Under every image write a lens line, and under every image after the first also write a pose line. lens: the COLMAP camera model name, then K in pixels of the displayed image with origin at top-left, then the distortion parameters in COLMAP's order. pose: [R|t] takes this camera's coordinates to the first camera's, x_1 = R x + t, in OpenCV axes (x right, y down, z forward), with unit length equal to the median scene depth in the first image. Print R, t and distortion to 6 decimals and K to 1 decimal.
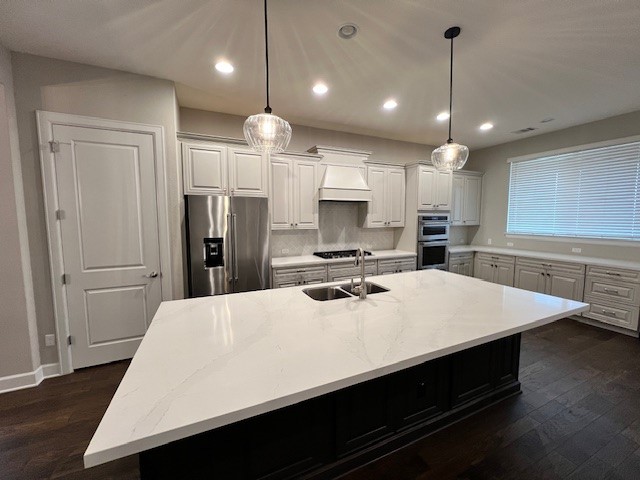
lens RADIAL K [[254.3, 0, 318.8], [0, 254.3, 238.9], [0, 0, 1]] dist [-0.001979, 0.000049]
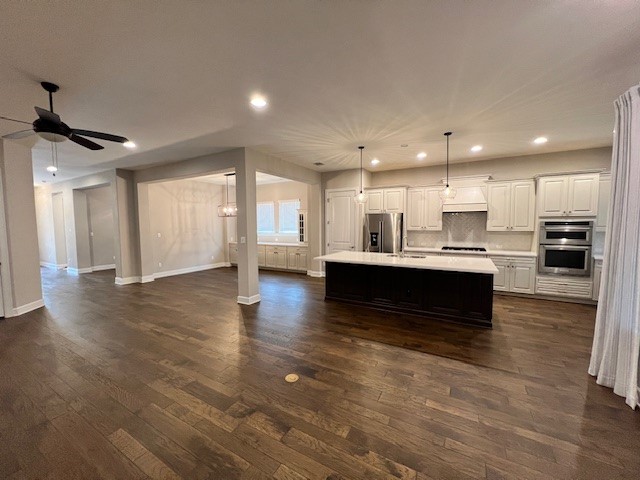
lens RADIAL K [[254.3, 0, 318.8], [0, 254.3, 238.9], [0, 0, 1]] dist [-0.001979, 0.000049]
pose [[0.587536, 0.048396, -0.807749, 0.733576], [-0.065905, 0.997756, 0.011842, 0.038598], [0.806510, 0.046277, 0.589407, -0.463593]]
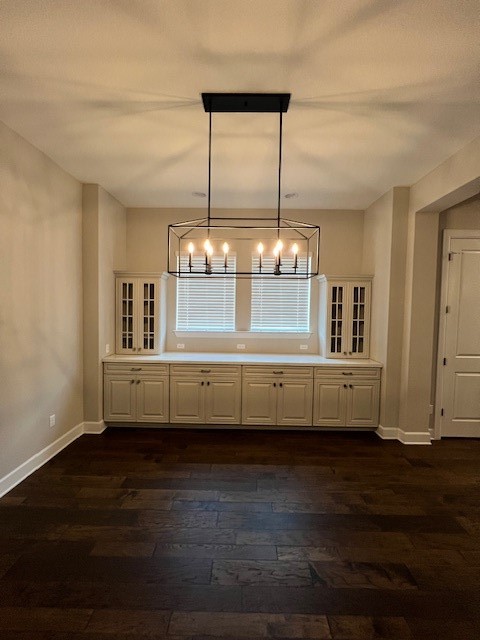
lens RADIAL K [[258.4, 0, 240.0], [0, 258.4, 320.0], [0, 0, 1]] dist [-0.001416, 0.000053]
pose [[0.908127, 0.039918, -0.416788, -0.779100], [-0.058356, 0.997796, -0.031588, 0.030486], [0.414608, 0.053008, 0.908455, -0.315865]]
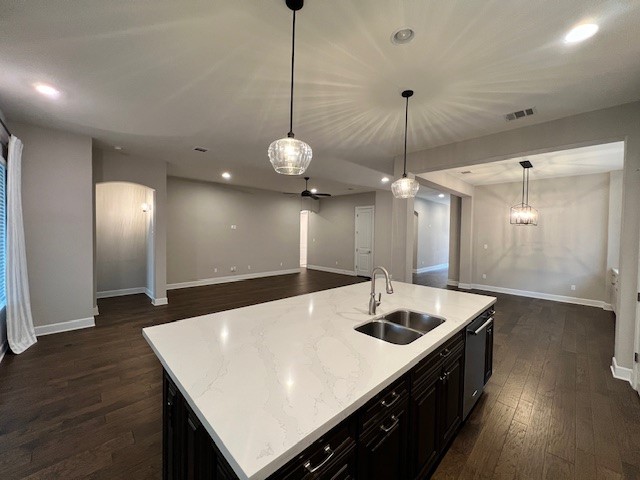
lens RADIAL K [[254.3, 0, 318.8], [0, 254.3, 238.9], [0, 0, 1]] dist [-0.001979, 0.000049]
pose [[-0.938571, -0.002321, -0.345080, 0.329106], [-0.041705, 0.993411, 0.106752, -0.074190], [0.342558, 0.114585, -0.932483, 0.835328]]
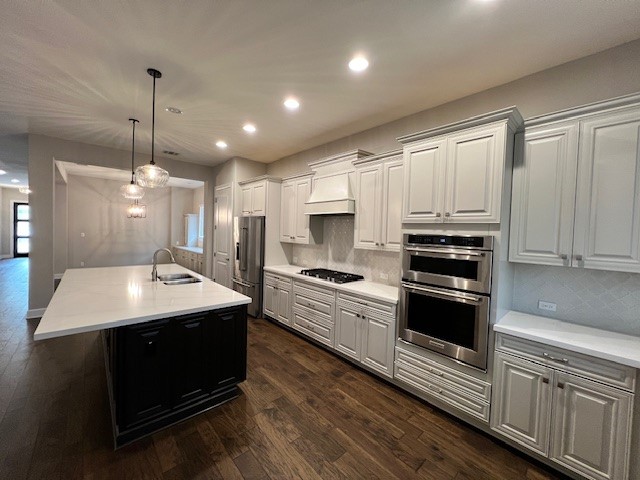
lens RADIAL K [[254.3, 0, 318.8], [0, 254.3, 238.9], [0, 0, 1]] dist [-0.001979, 0.000049]
pose [[0.307554, 0.039355, -0.950716, 0.873542], [-0.117383, 0.993082, 0.003135, -0.059987], [0.944263, 0.110634, 0.310046, 0.654038]]
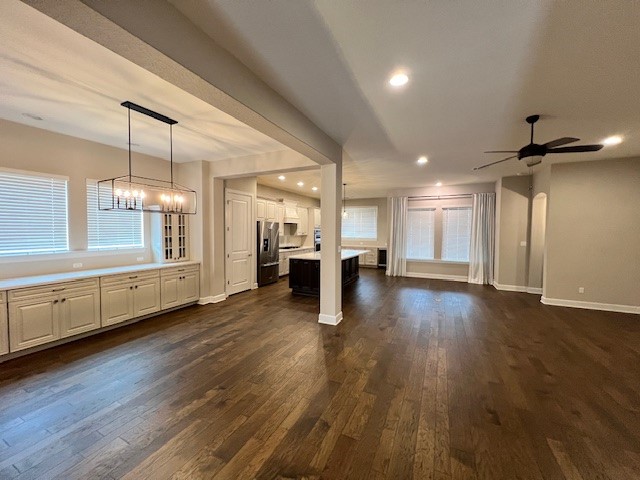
lens RADIAL K [[254.3, 0, 318.8], [0, 254.3, 238.9], [0, 0, 1]] dist [-0.001979, 0.000049]
pose [[0.767426, -0.014089, 0.640983, -1.052722], [0.047978, 0.998217, -0.035500, 0.070824], [-0.639340, 0.057997, 0.766734, -0.780277]]
